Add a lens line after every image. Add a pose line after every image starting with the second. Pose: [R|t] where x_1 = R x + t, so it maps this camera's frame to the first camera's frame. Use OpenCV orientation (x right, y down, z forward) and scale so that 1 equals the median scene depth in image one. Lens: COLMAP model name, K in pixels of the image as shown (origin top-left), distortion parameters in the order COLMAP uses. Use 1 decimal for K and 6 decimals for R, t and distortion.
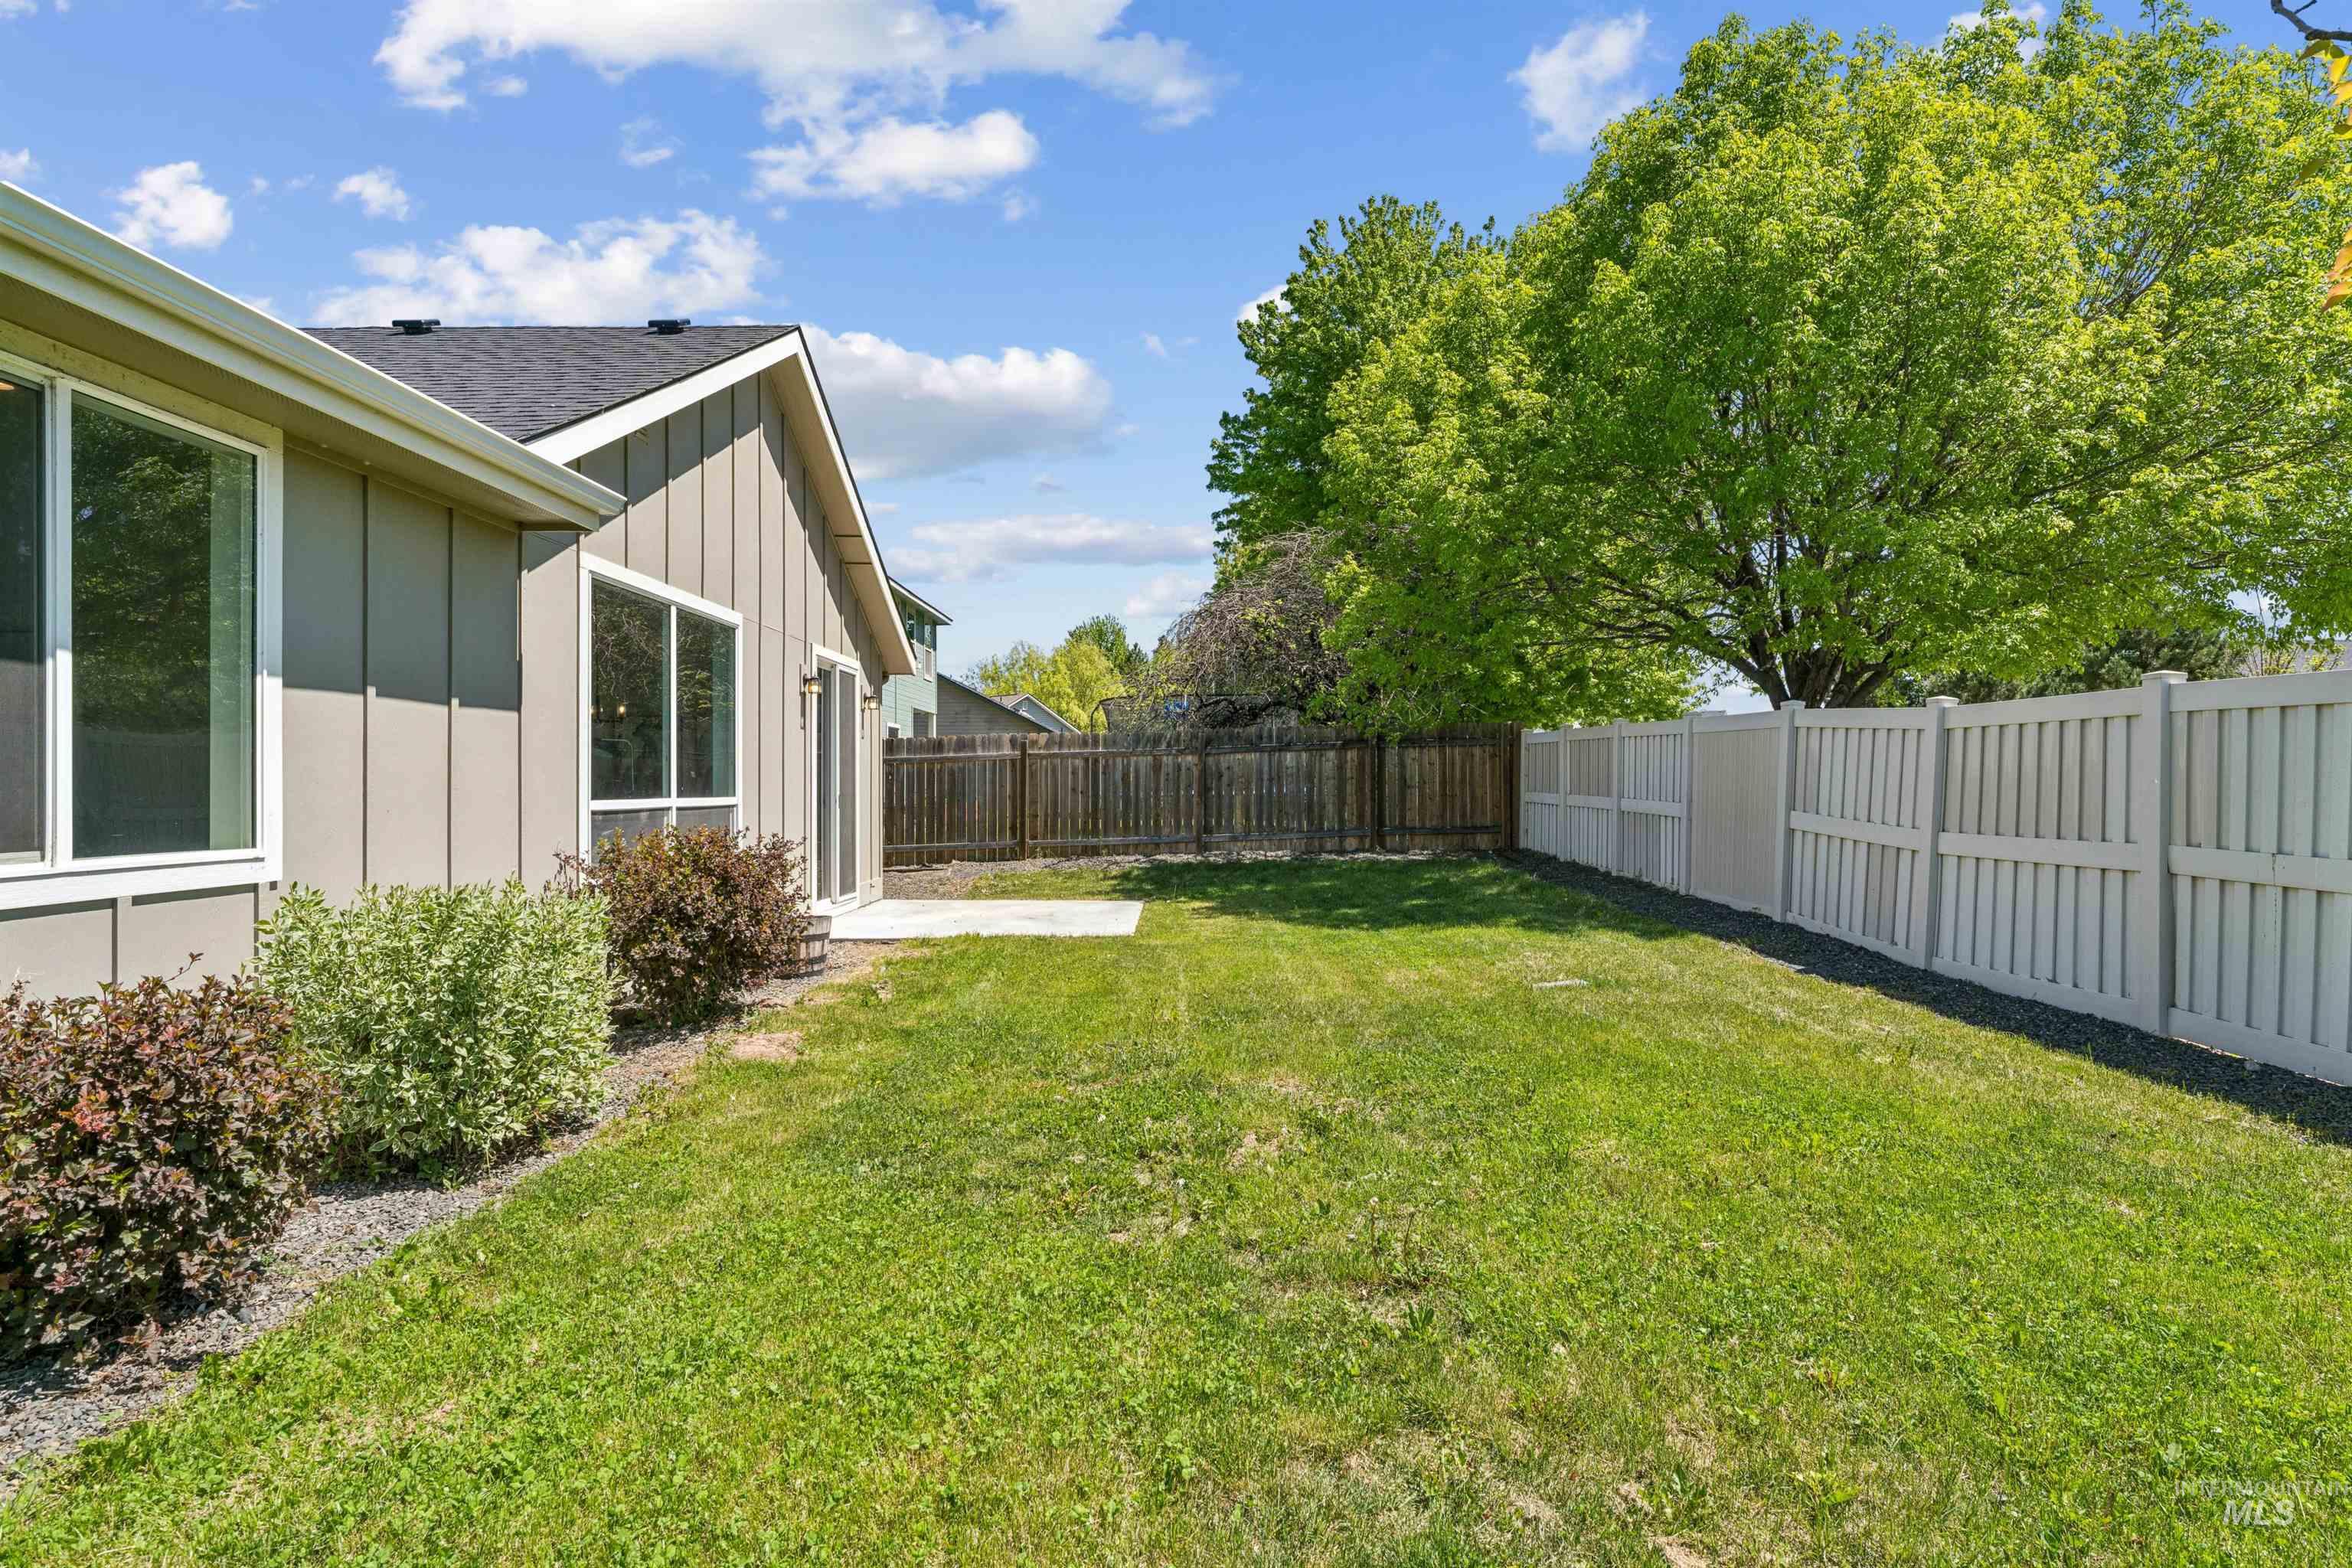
lens RADIAL K [[1239.1, 0, 1176.0], [0, 1239.1, 784.0], [0, 0, 1]] dist [-0.001474, -0.000139]
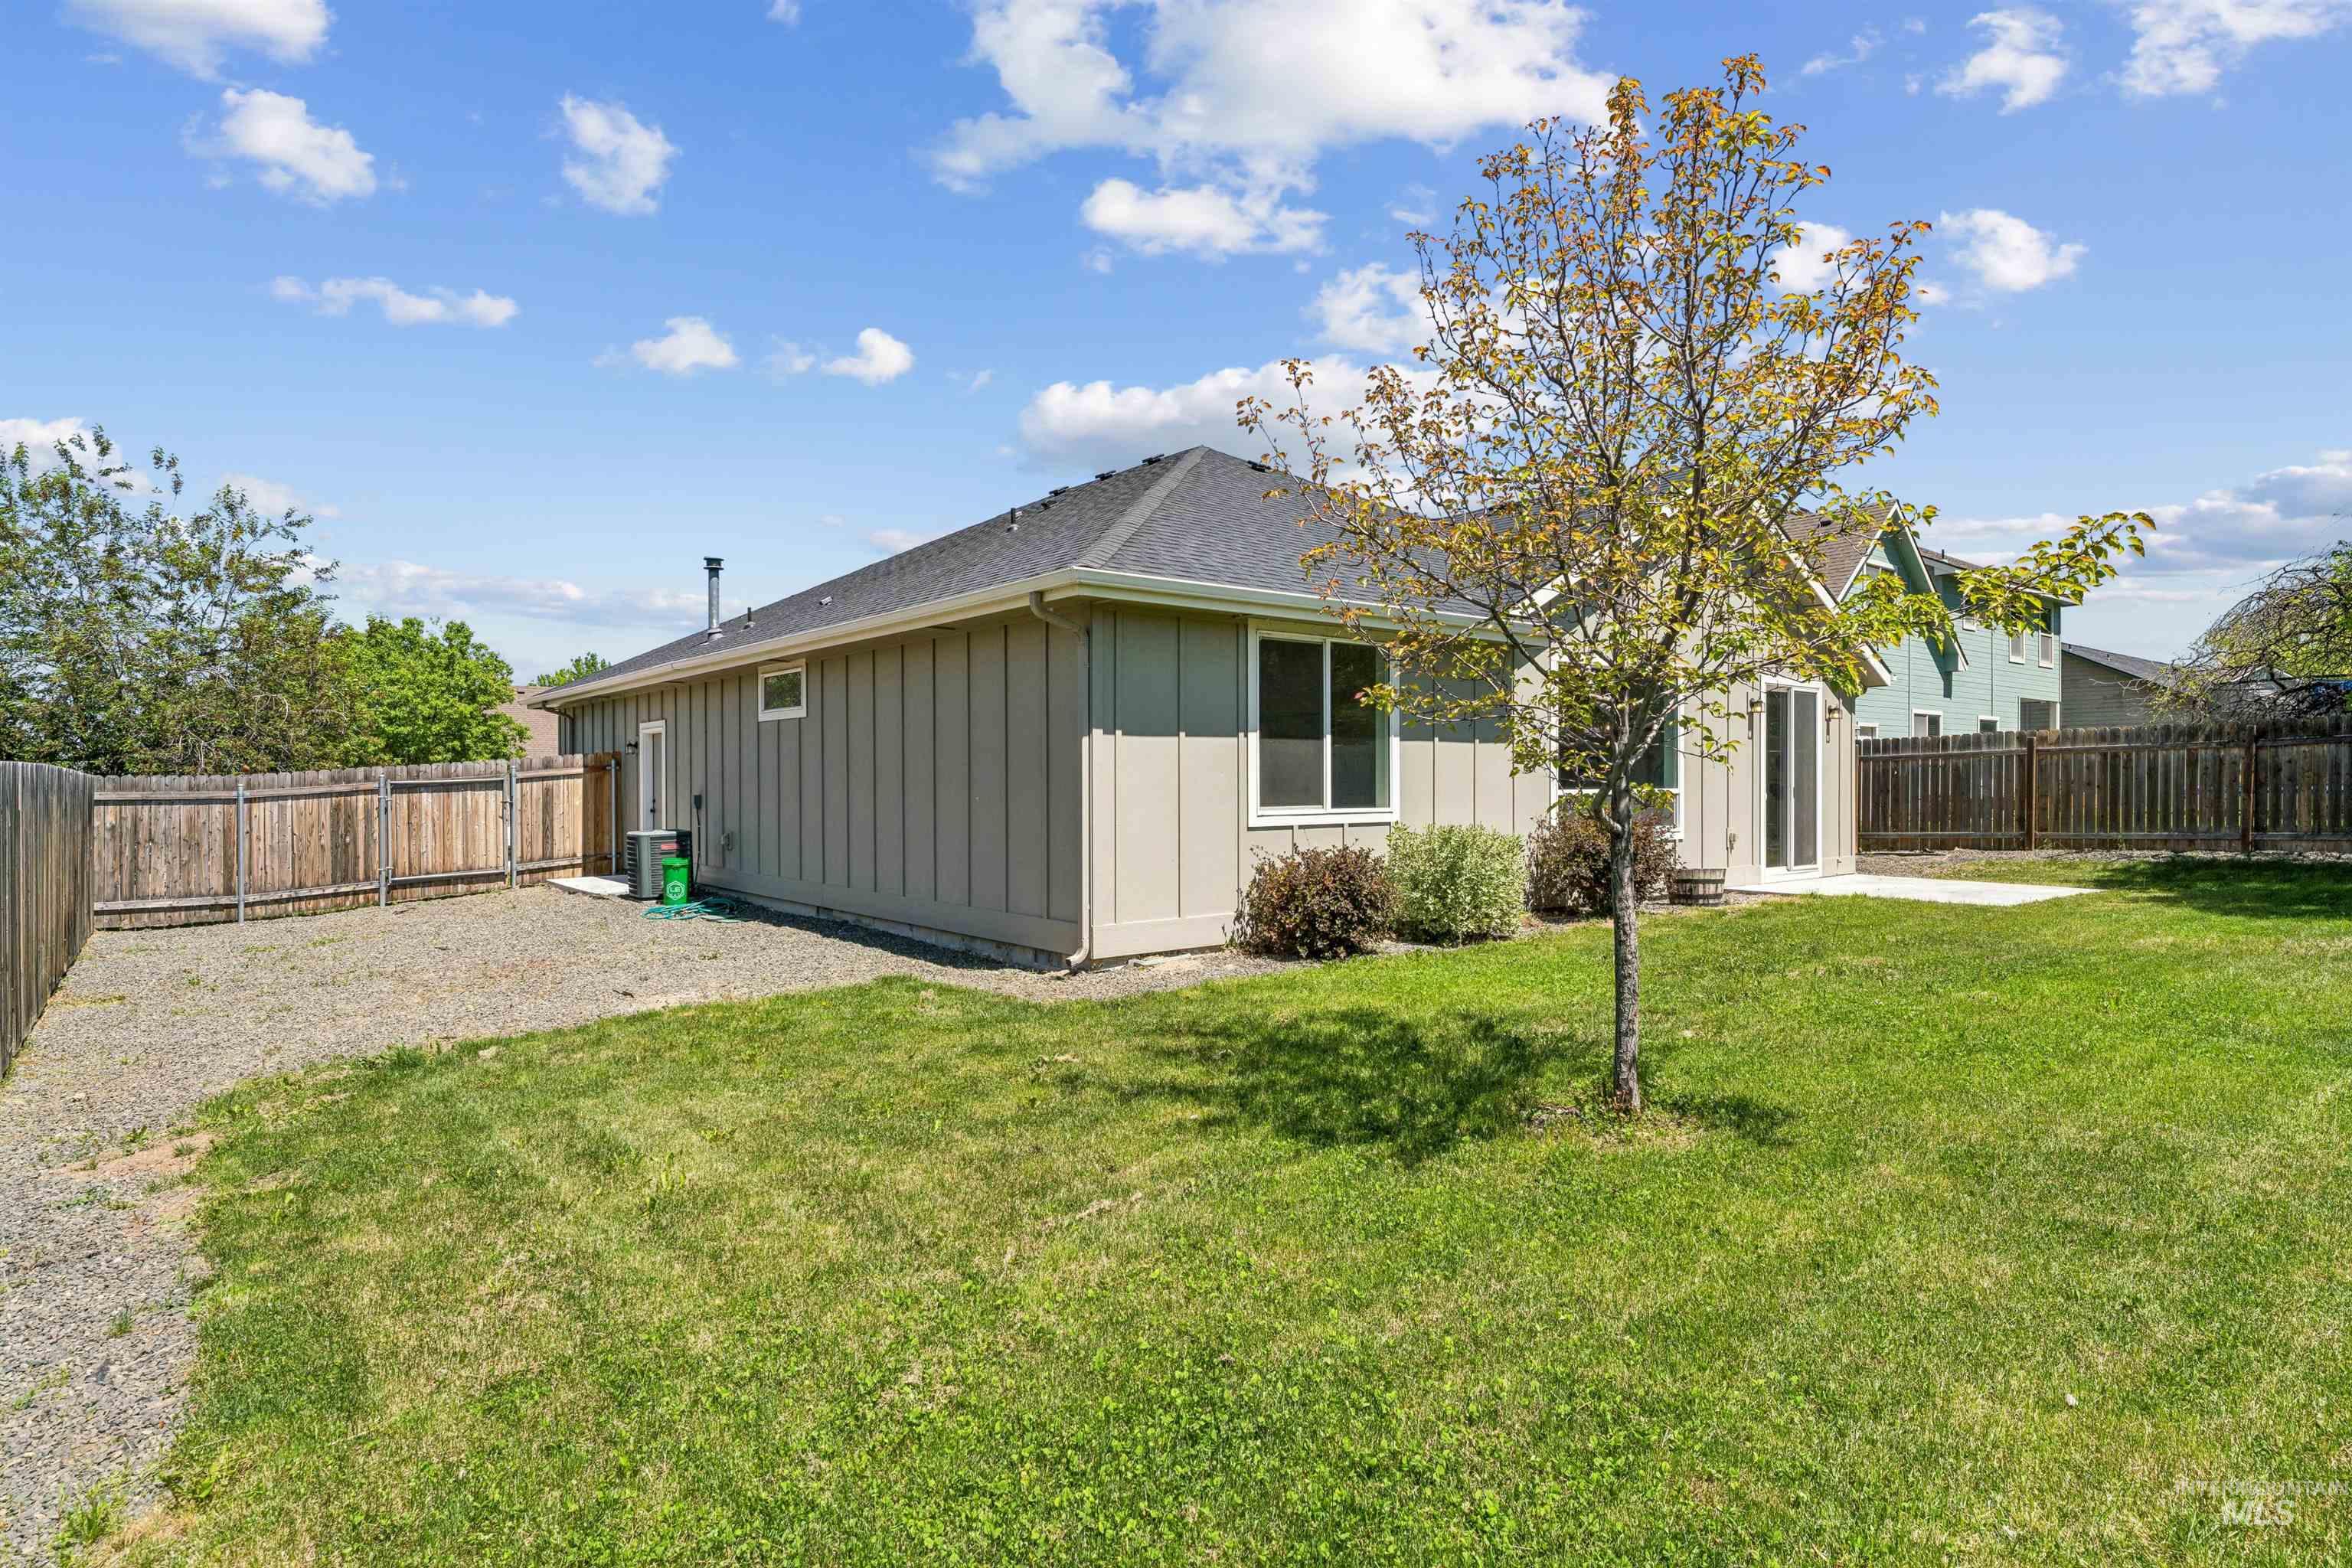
lens RADIAL K [[1239.1, 0, 1176.0], [0, 1239.1, 784.0], [0, 0, 1]] dist [-0.001474, -0.000139]
pose [[0.630344, 0.003677, -0.776307, 0.600142], [0.001549, 0.999981, 0.005994, -0.006879], [0.776314, -0.004981, 0.630326, -0.586731]]
